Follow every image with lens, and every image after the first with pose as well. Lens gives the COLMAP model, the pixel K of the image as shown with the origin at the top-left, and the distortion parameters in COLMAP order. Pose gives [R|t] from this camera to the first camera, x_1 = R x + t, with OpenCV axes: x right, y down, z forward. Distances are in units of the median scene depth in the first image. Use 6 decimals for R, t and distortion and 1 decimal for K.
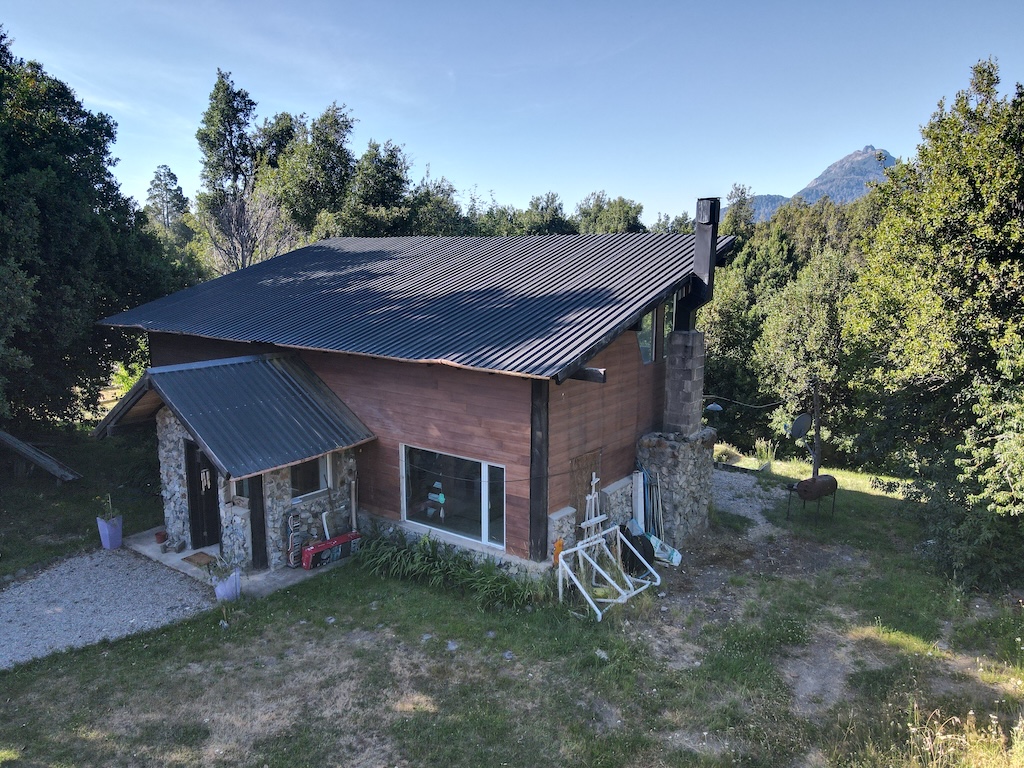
lens RADIAL K [[749.1, 0, 510.4], [0, 749.1, 387.6], [0, 0, 1]] dist [0.013449, 0.007423]
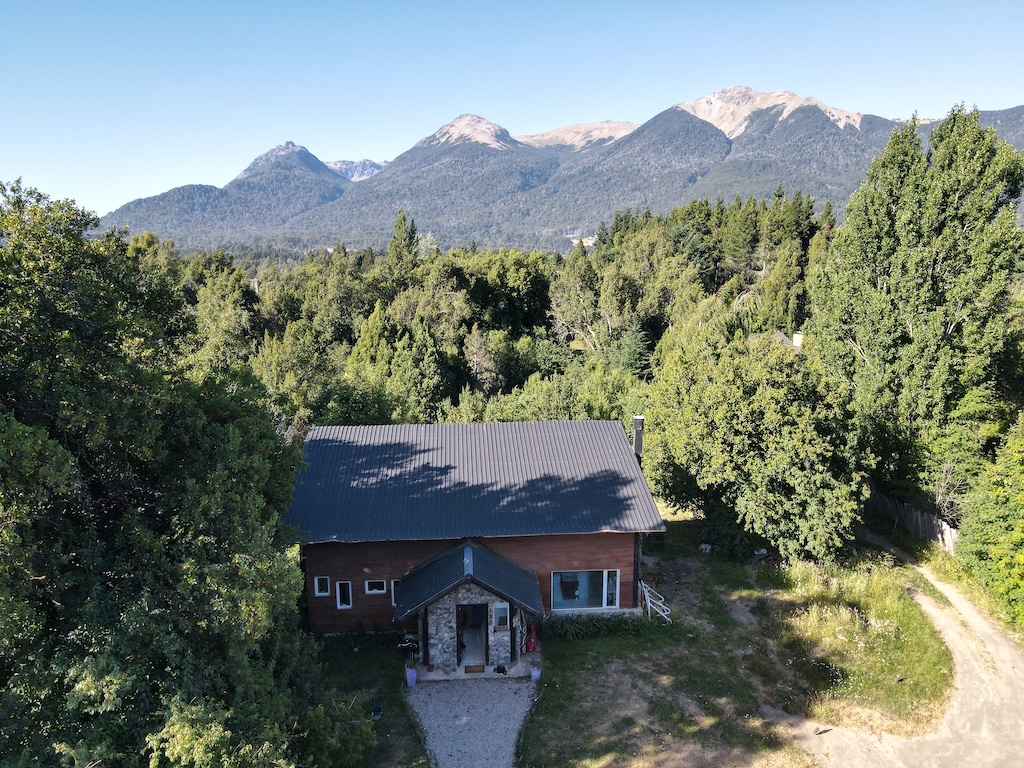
lens RADIAL K [[749.1, 0, 512.8], [0, 749.1, 388.2], [0, 0, 1]] dist [0.013449, 0.007423]
pose [[0.760406, -0.134237, 0.635423, -1.487143], [0.125632, 0.990329, 0.058870, -0.556224], [-0.637180, 0.035065, 0.769917, -0.461279]]
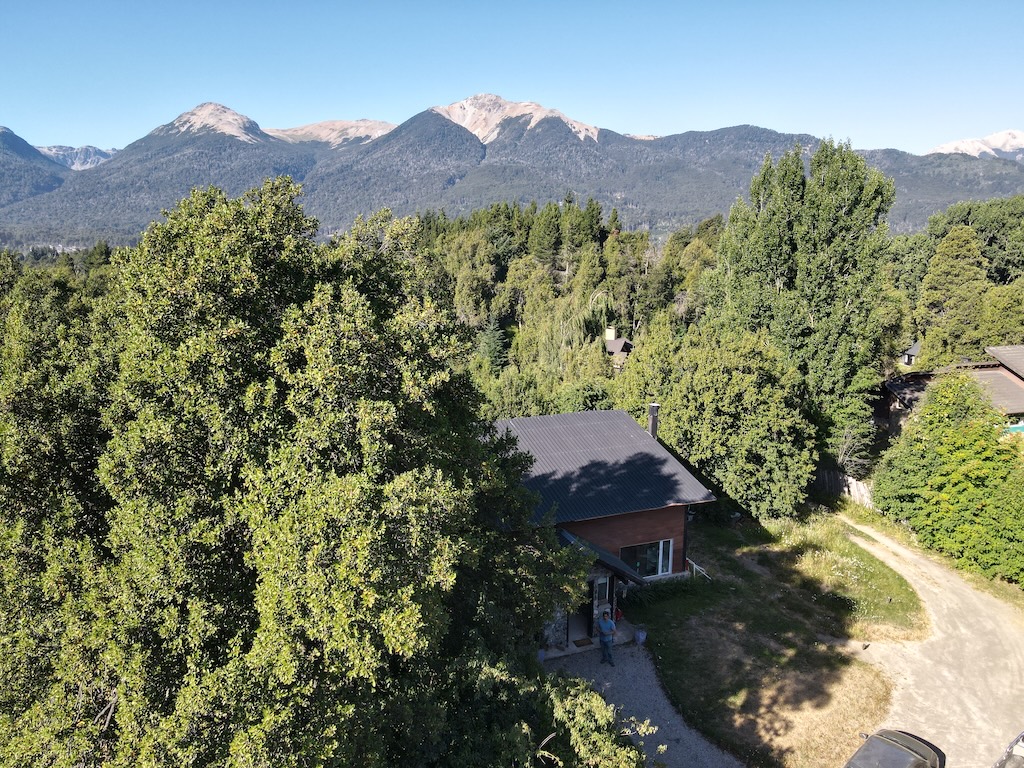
lens RADIAL K [[749.1, 0, 512.9], [0, 749.1, 386.2], [0, 0, 1]] dist [0.013449, 0.007423]
pose [[0.526032, -0.165171, 0.834272, -2.153981], [0.151619, 0.983458, 0.099107, -0.677385], [-0.836841, 0.074358, 0.542373, 0.079628]]
